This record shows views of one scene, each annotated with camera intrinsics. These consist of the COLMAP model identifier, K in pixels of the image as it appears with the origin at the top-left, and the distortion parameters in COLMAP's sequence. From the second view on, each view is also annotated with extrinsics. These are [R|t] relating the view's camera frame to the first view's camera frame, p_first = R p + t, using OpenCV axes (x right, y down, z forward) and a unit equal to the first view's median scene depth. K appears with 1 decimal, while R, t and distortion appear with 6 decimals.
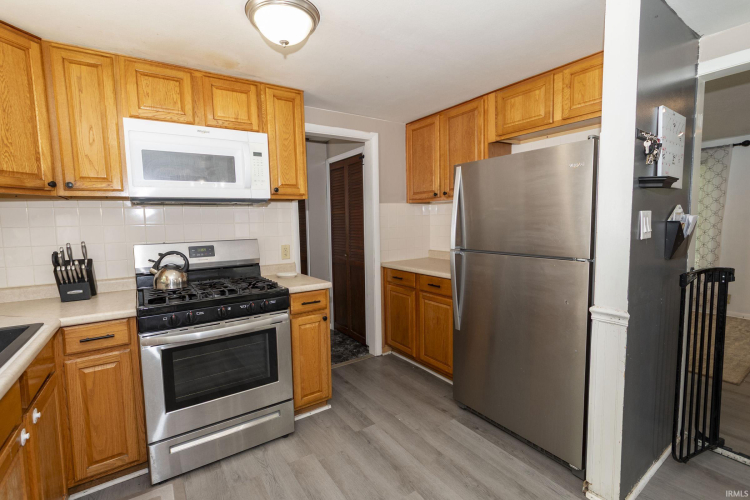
lens RADIAL K [[341.7, 0, 366.5], [0, 341.7, 247.7], [0, 0, 1]] dist [0.000097, -0.000309]
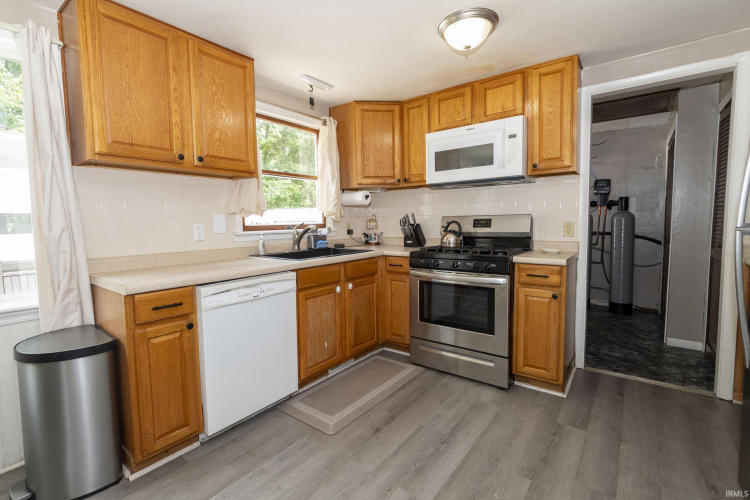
lens RADIAL K [[341.7, 0, 366.5], [0, 341.7, 247.7], [0, 0, 1]] dist [0.000097, -0.000309]
pose [[0.324567, 0.090163, -0.941556, 0.646608], [-0.067958, 0.995097, 0.071864, 0.043895], [0.943418, 0.040661, 0.329103, 0.205898]]
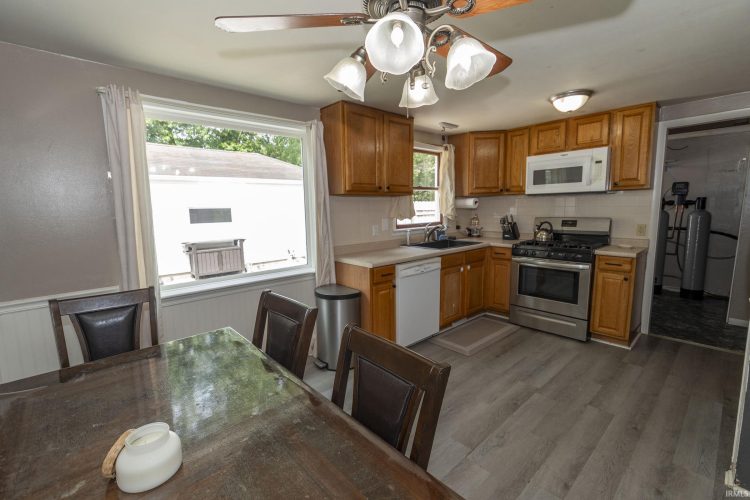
lens RADIAL K [[324.9, 0, 367.8], [0, 324.9, 250.8], [0, 0, 1]] dist [-0.002926, -0.000293]
pose [[0.145559, 0.152123, -0.977584, 1.066033], [-0.064915, 0.987447, 0.143992, -0.024168], [0.987218, 0.042500, 0.153606, -0.238861]]
